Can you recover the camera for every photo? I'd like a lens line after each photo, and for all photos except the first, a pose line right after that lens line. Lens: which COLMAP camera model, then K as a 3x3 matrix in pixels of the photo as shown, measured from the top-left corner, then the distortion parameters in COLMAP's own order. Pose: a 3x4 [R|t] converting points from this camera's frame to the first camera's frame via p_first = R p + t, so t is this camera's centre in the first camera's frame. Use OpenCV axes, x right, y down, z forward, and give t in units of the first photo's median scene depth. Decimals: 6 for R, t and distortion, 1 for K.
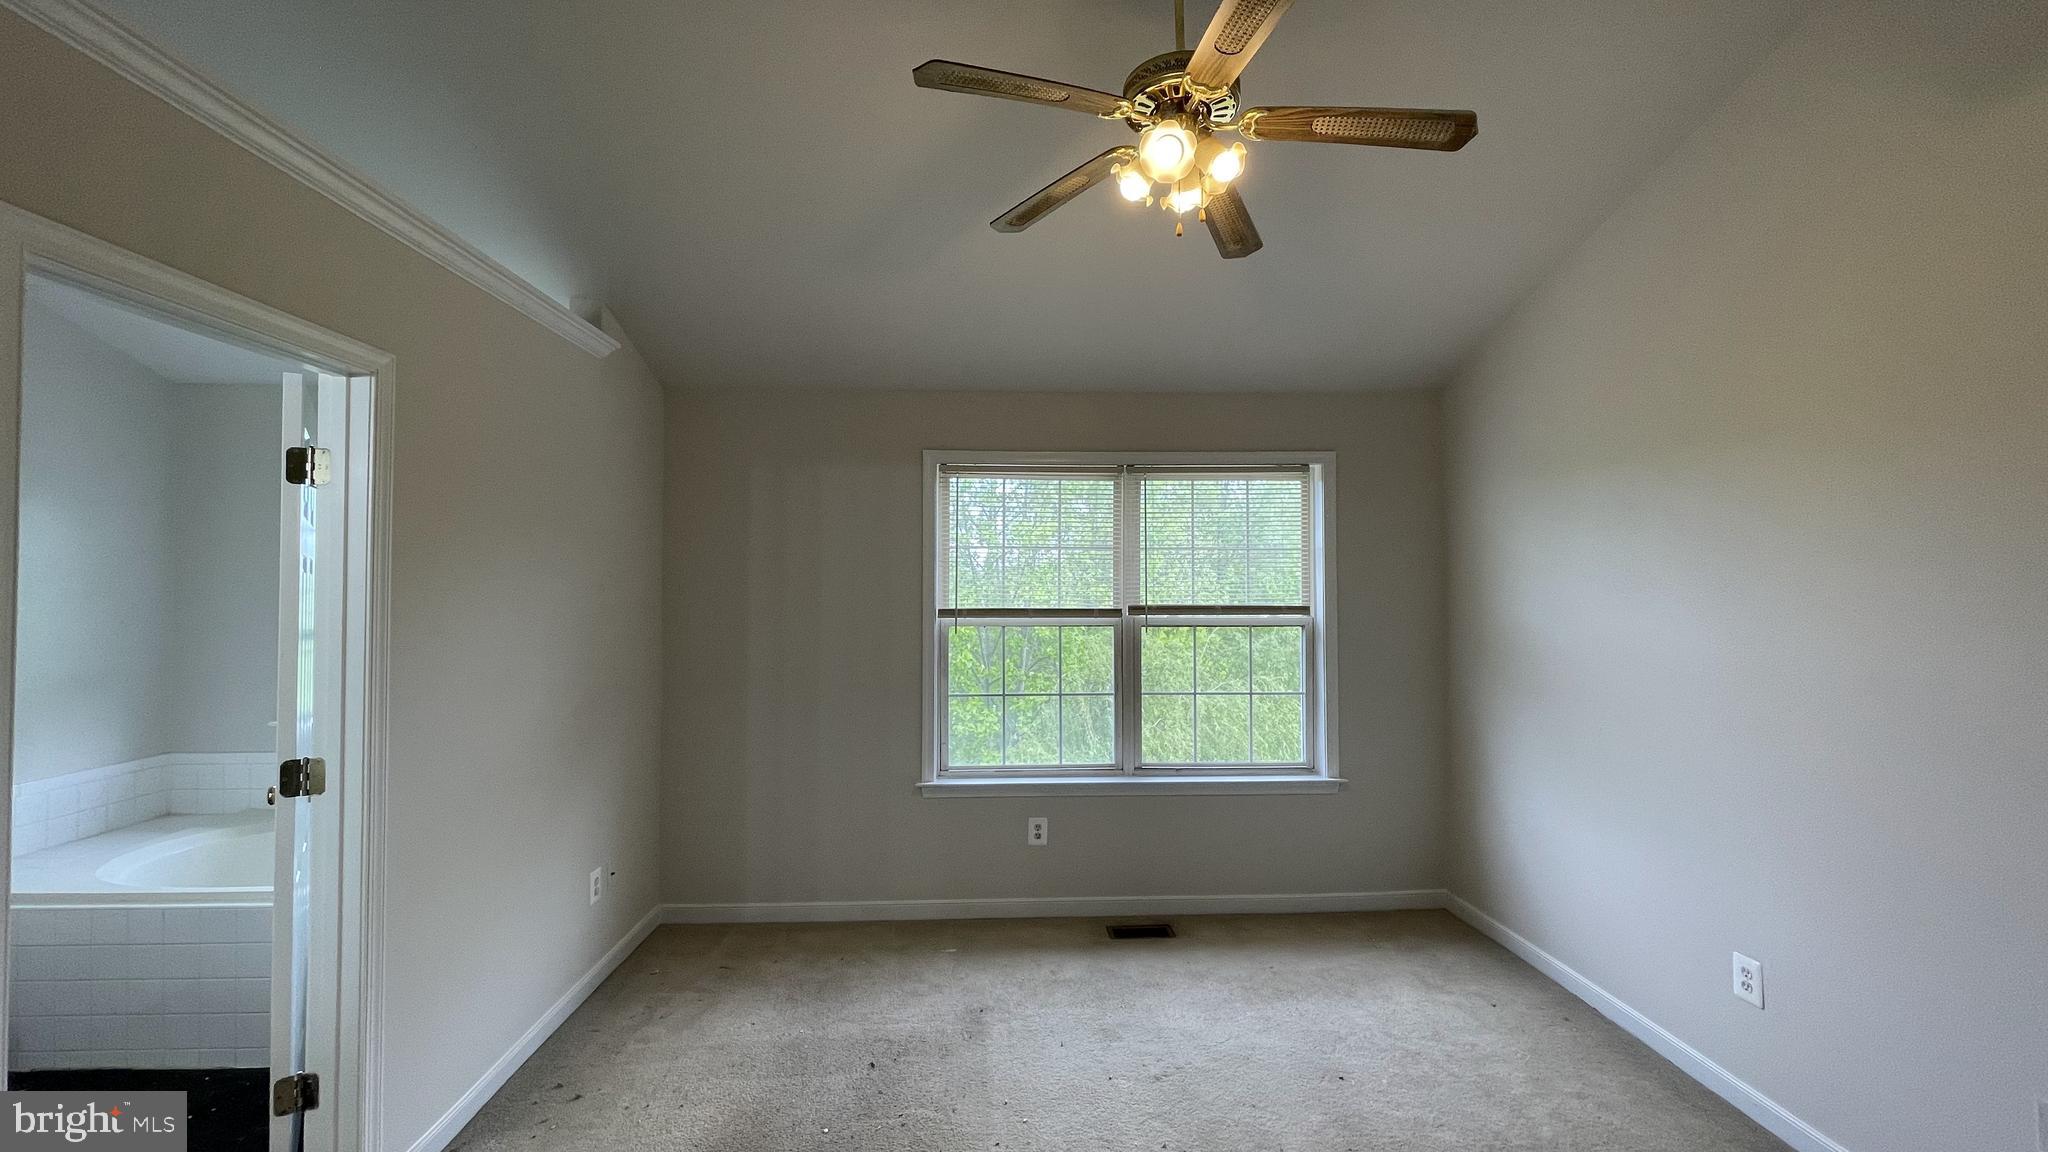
lens RADIAL K [[821.5, 0, 1020.7], [0, 821.5, 571.8], [0, 0, 1]] dist [-0.001260, -0.000087]
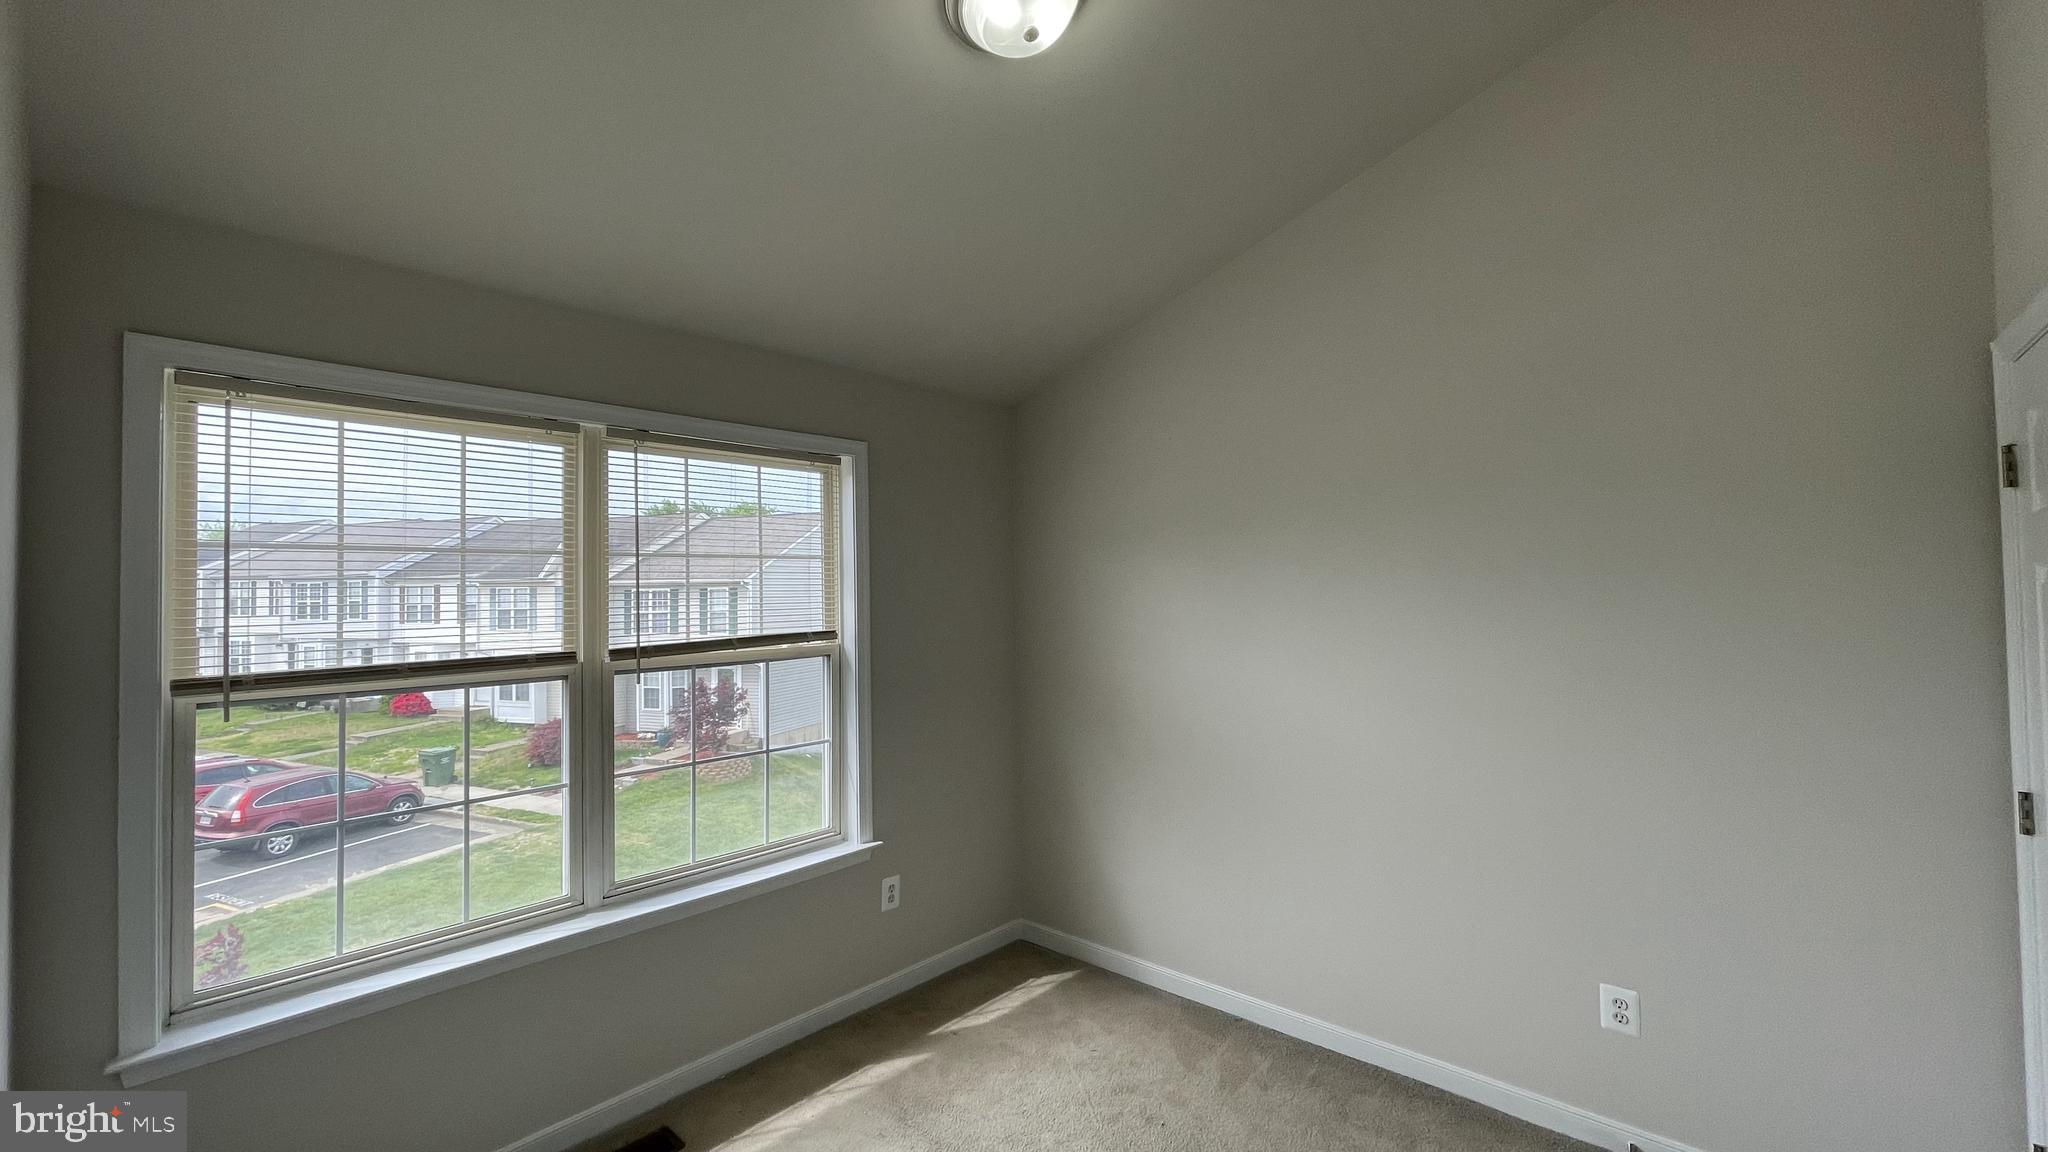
lens RADIAL K [[821.5, 0, 1020.7], [0, 821.5, 571.8], [0, 0, 1]] dist [-0.001260, -0.000087]
pose [[0.668403, 0.003951, 0.743788, -0.124346], [0.004106, 0.999951, -0.009002, -0.008619], [-0.743788, 0.009071, 0.668354, 0.330437]]
